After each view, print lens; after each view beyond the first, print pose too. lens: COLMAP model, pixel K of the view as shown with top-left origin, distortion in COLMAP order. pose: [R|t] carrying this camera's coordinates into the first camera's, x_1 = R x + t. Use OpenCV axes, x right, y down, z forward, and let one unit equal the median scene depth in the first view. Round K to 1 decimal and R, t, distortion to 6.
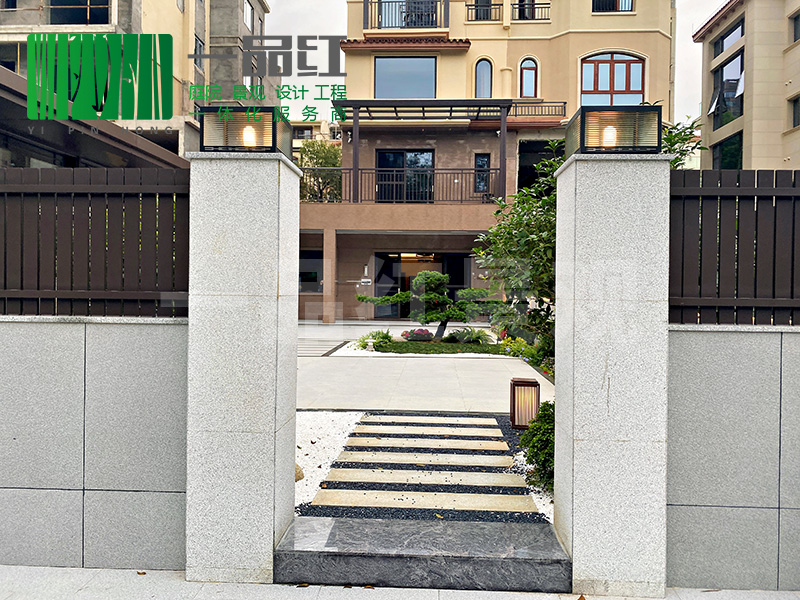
lens RADIAL K [[612.2, 0, 400.0], [0, 612.2, 300.0], [0, 0, 1]] dist [-0.006424, -0.007947]
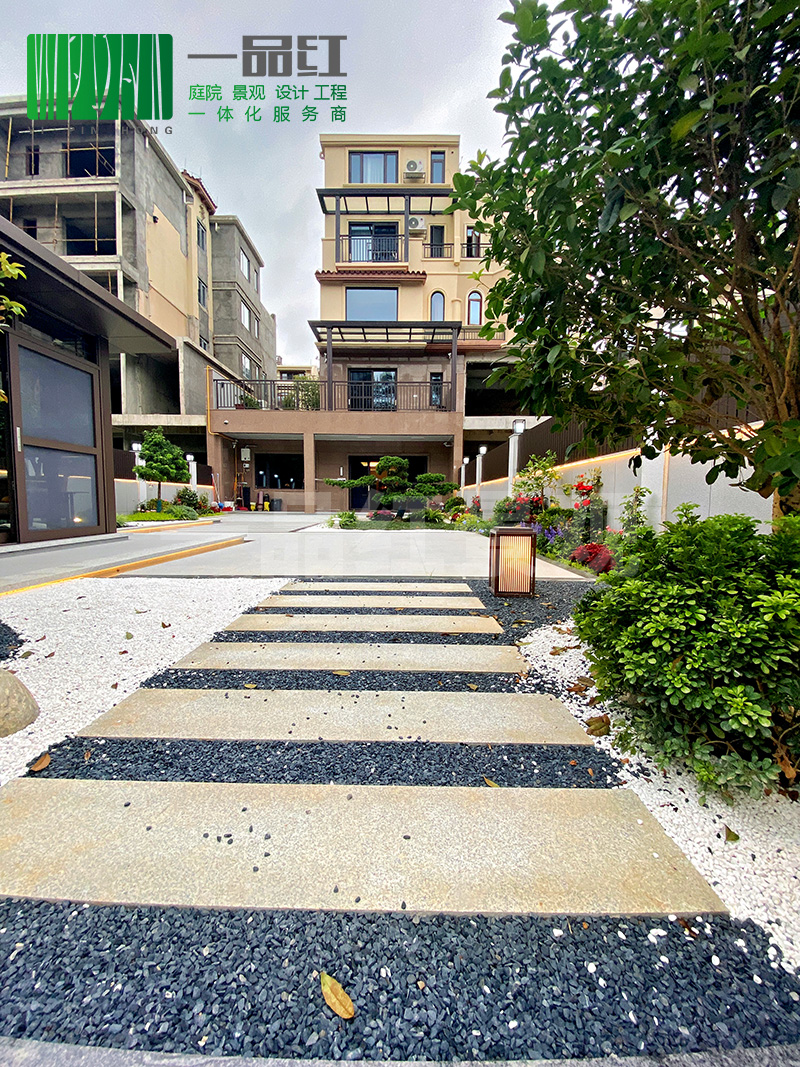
lens RADIAL K [[430.3, 0, 400.0], [0, 430.3, 533.5], [0, 0, 1]] dist [-0.000987, -0.000138]
pose [[0.998398, -0.007361, 0.056099, 0.013683], [0.004097, 0.998304, 0.058070, 0.030621], [-0.056431, -0.057747, 0.996735, 0.146153]]
